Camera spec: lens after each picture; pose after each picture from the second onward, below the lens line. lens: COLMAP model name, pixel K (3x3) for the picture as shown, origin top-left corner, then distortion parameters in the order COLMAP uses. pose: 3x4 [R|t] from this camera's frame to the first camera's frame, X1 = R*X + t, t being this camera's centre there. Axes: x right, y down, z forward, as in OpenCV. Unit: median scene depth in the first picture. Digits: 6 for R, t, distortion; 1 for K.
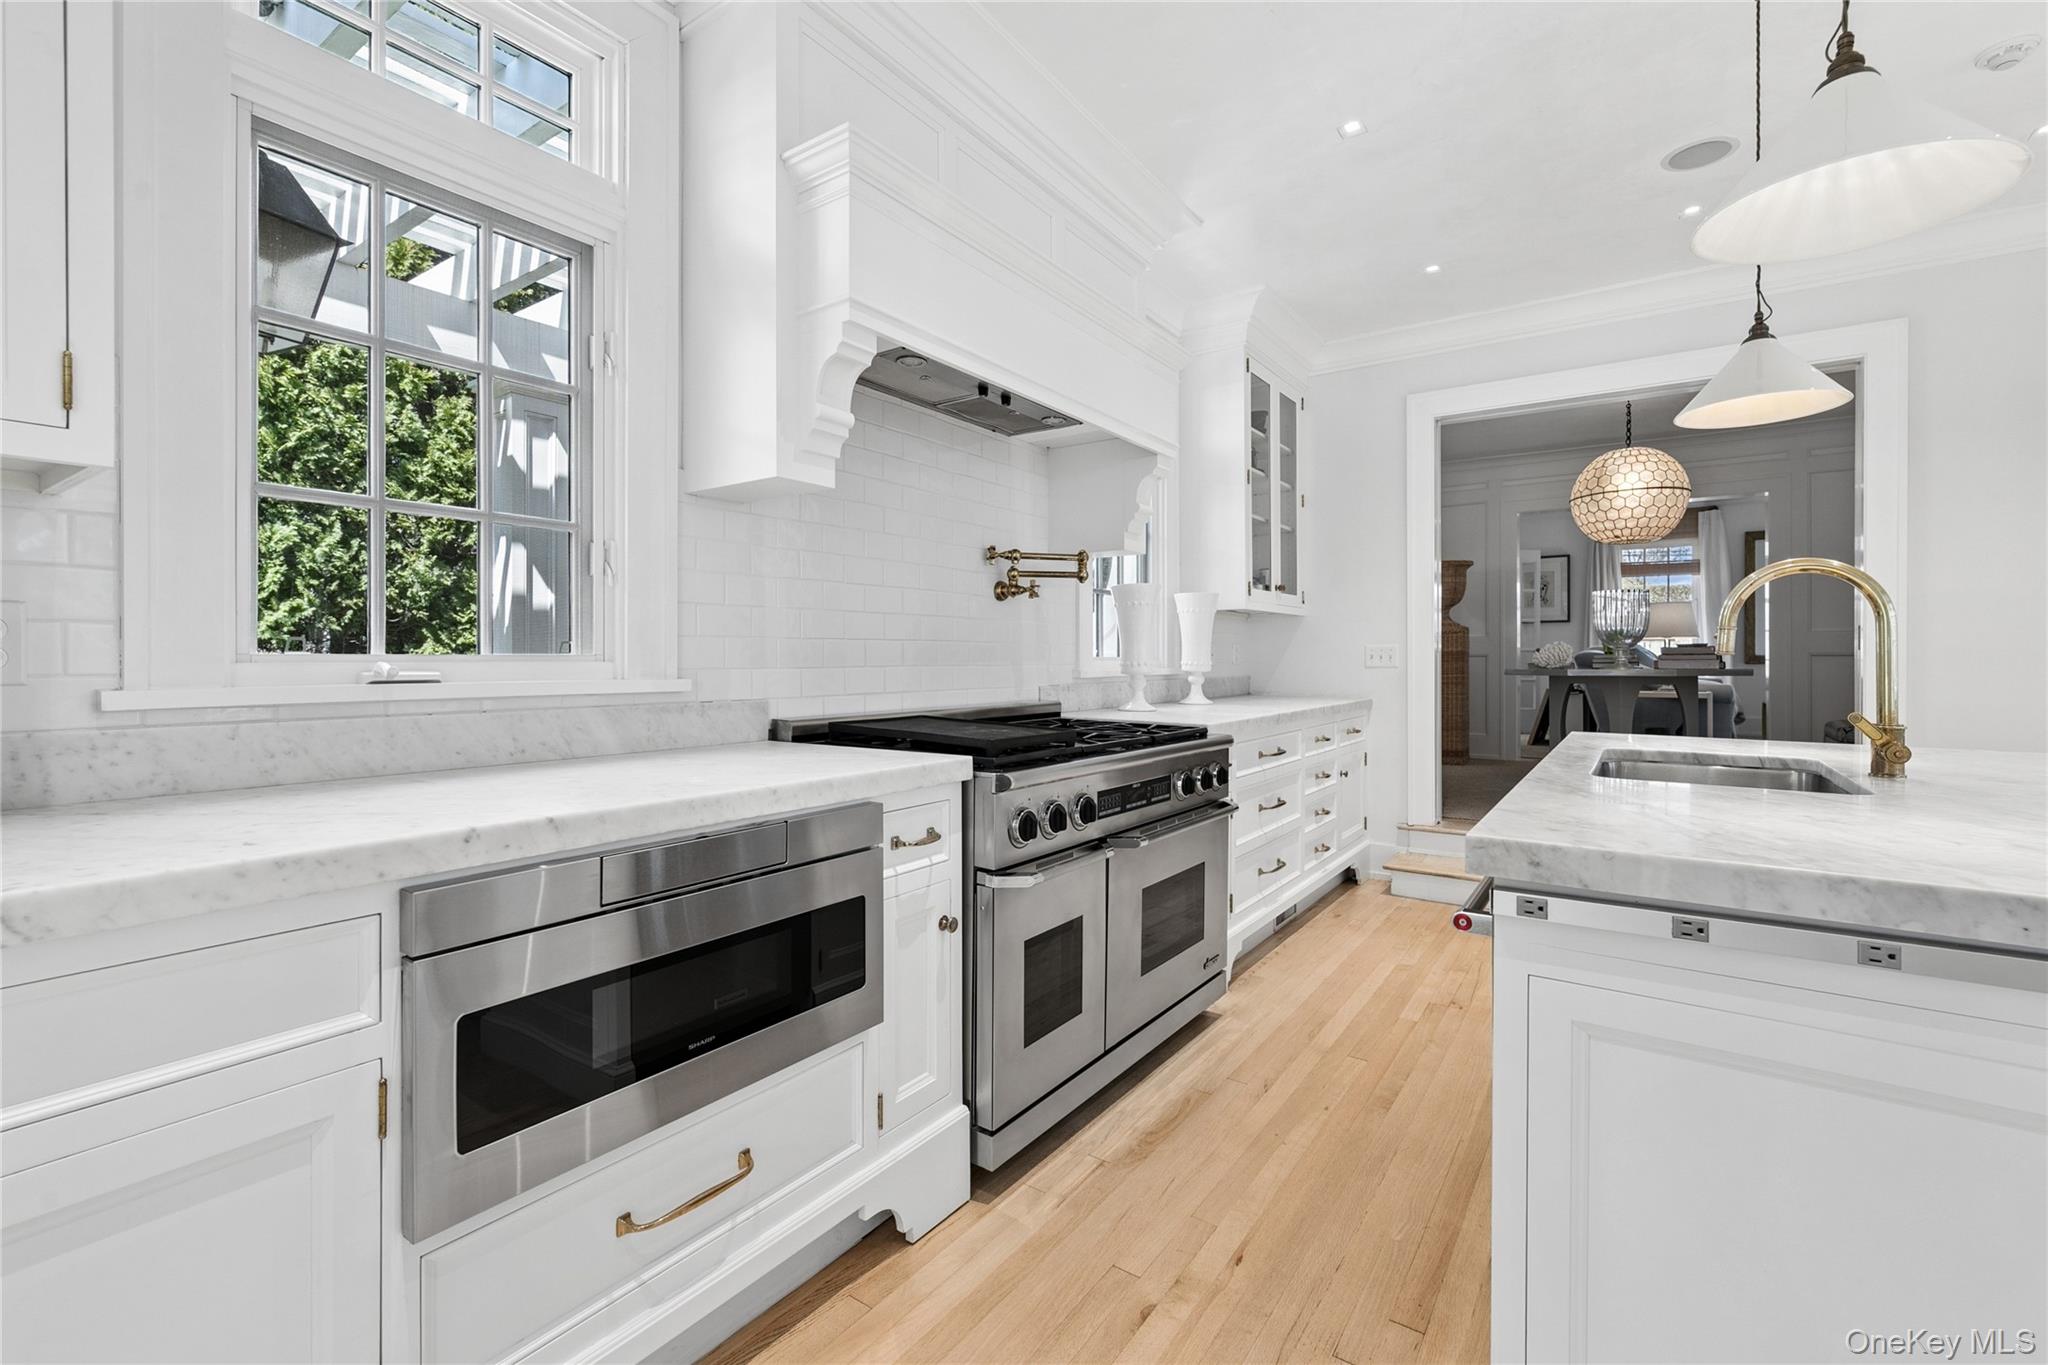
lens RADIAL K [[888.9, 0, 1023.0], [0, 888.9, 663.1], [0, 0, 1]] dist [0.002202, 0.000420]
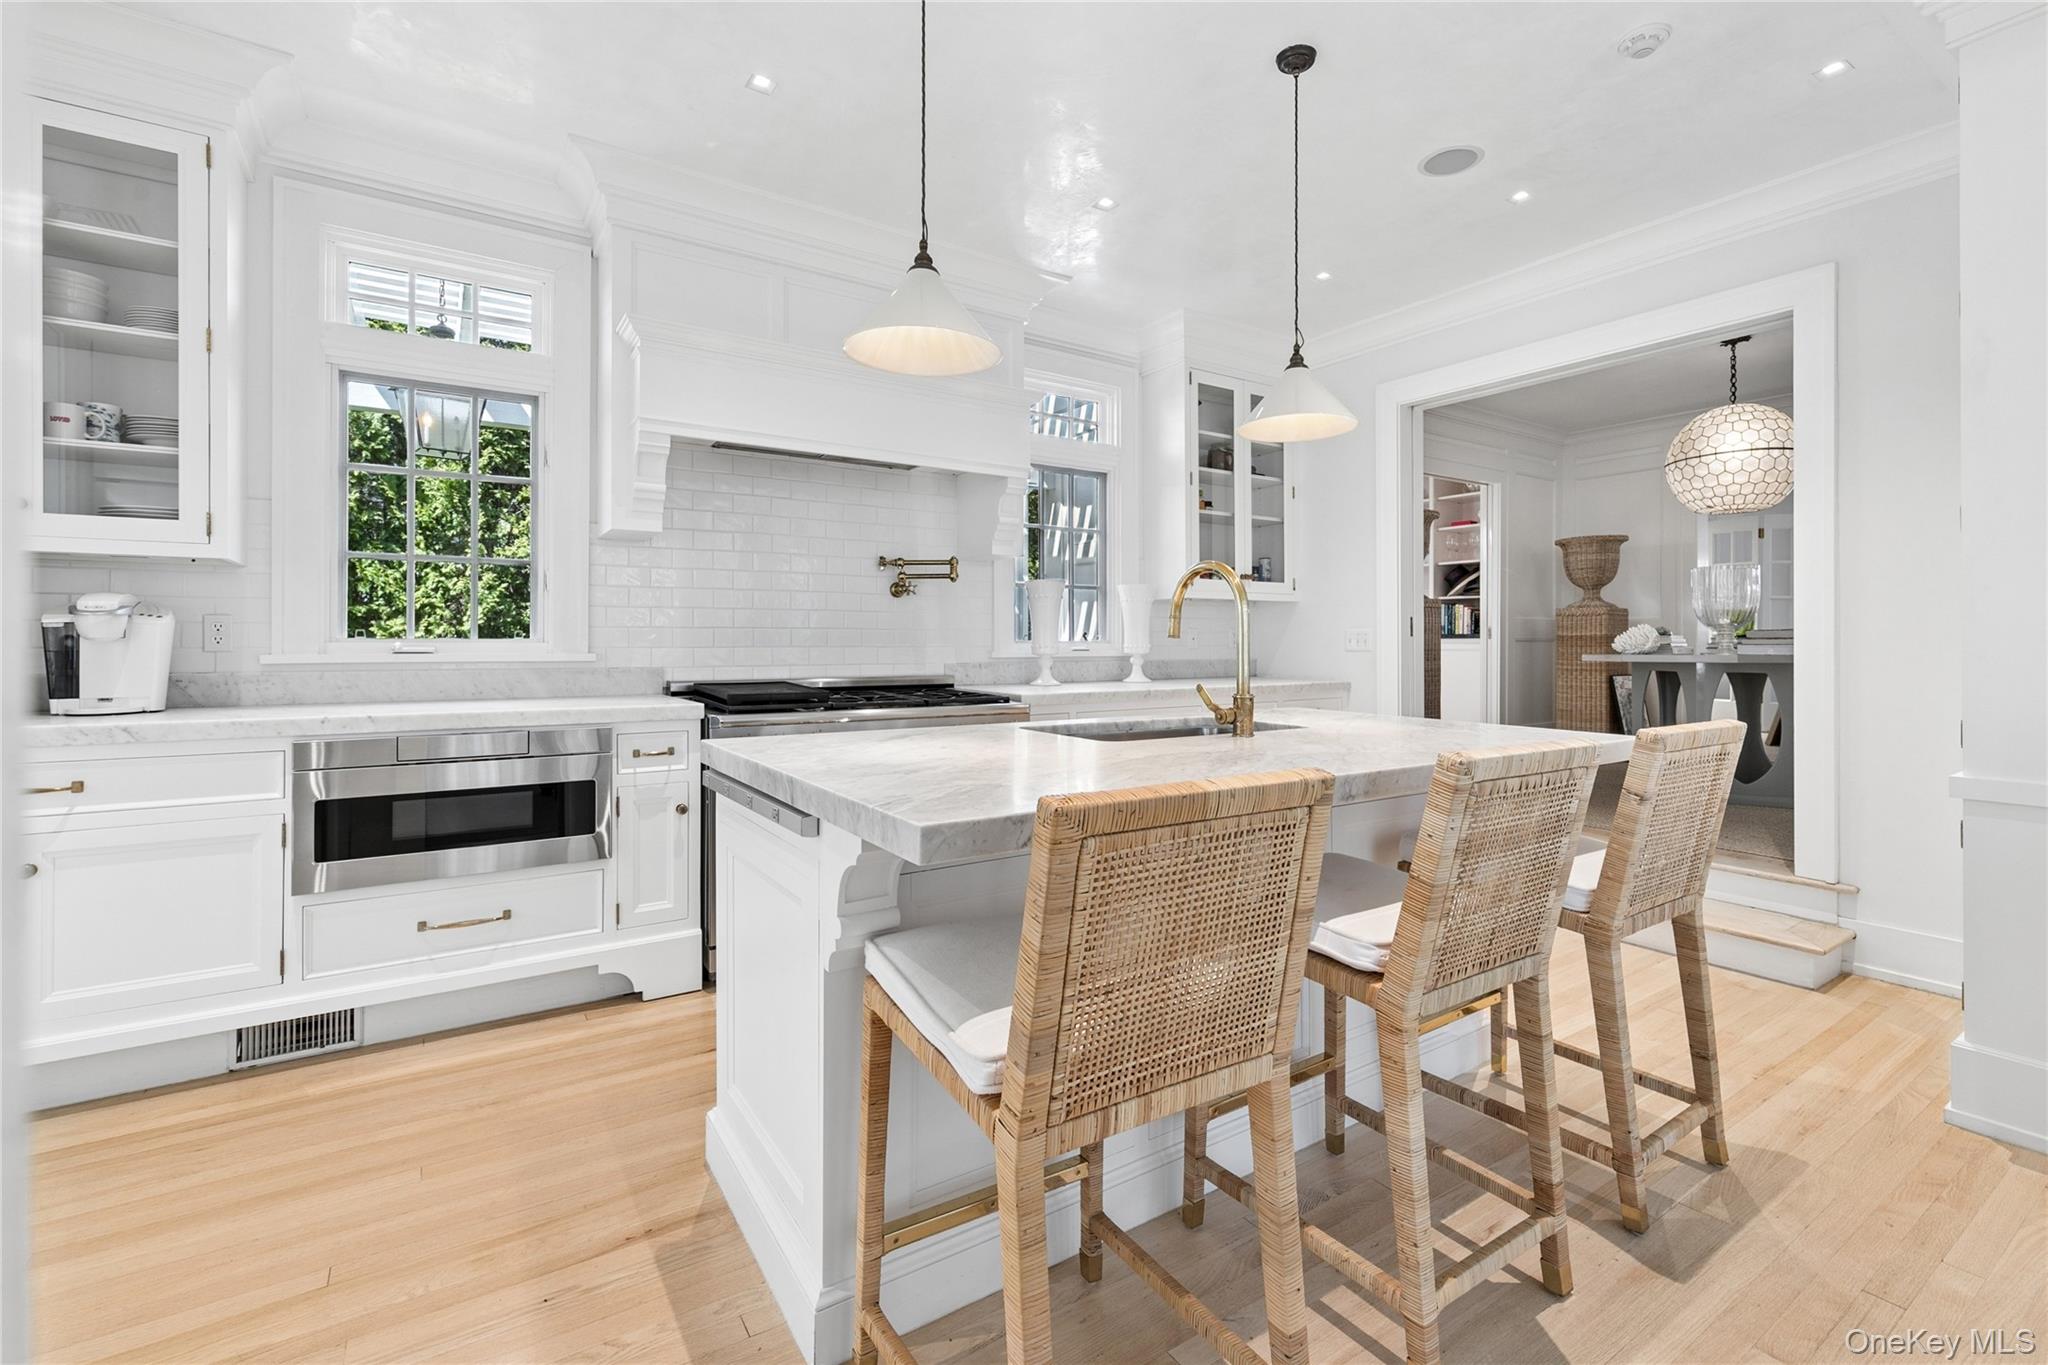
lens RADIAL K [[896.3, 0, 1032.3], [0, 896.3, 645.8], [0, 0, 1]] dist [0.000525, -0.000119]
pose [[0.931149, 0.001863, -0.364633, 0.656708], [-0.003114, 0.999991, -0.002842, 0.003999], [0.364624, 0.003781, 0.931147, -0.153966]]
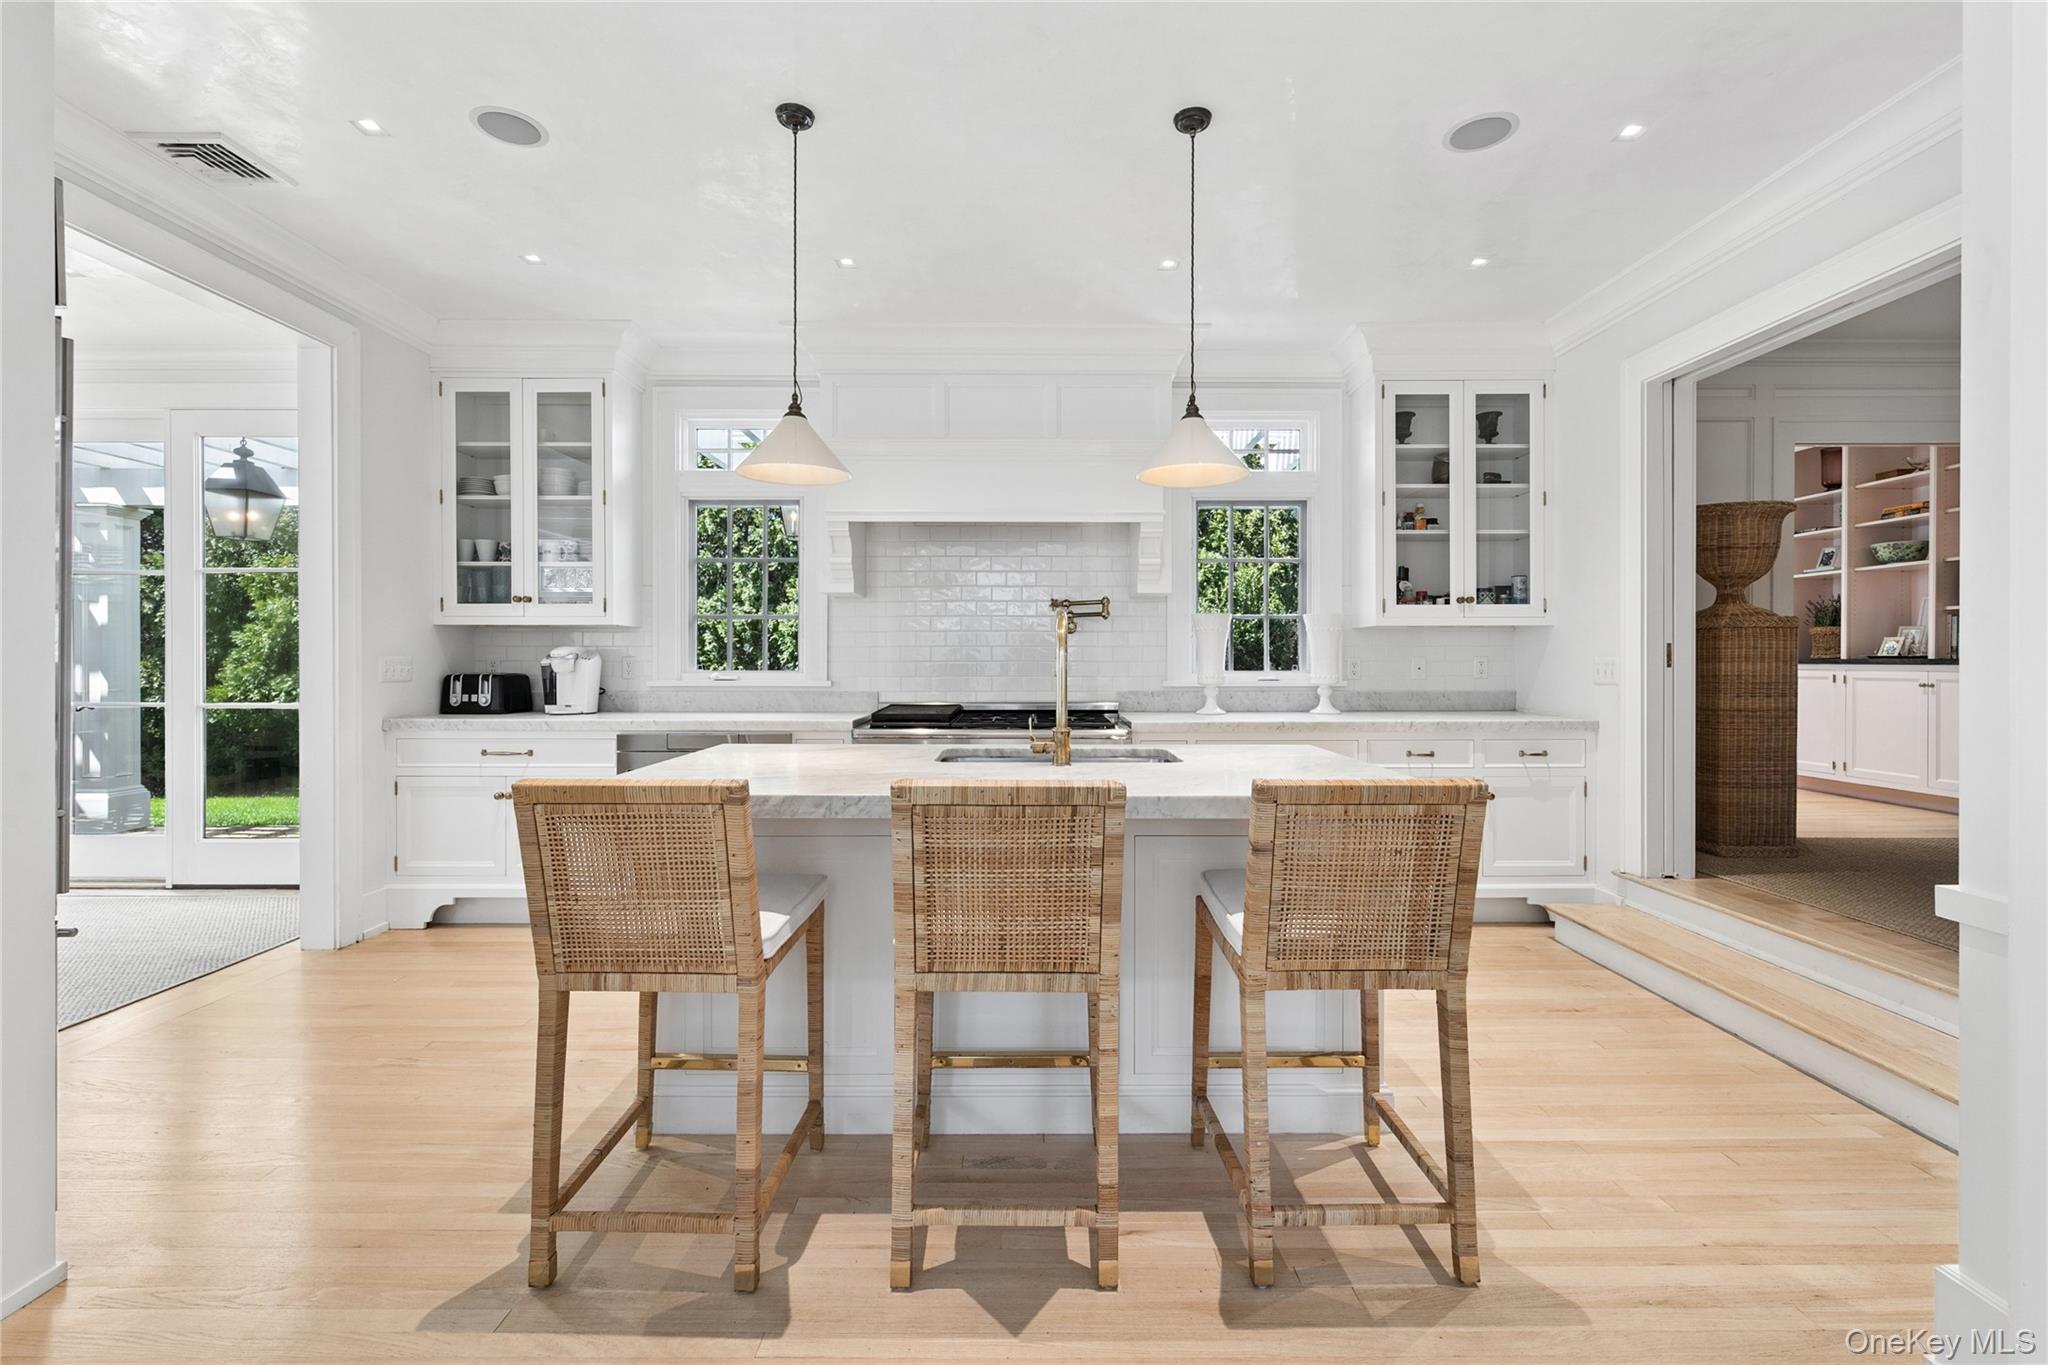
lens RADIAL K [[881.0, 0, 1022.2], [0, 881.0, 674.6], [0, 0, 1]] dist [-0.000029, 0.000106]
pose [[0.576517, 0.011365, -0.817006, 1.179029], [-0.004816, 0.999933, 0.010512, -0.016790], [0.817071, -0.002126, 0.576533, 0.079150]]
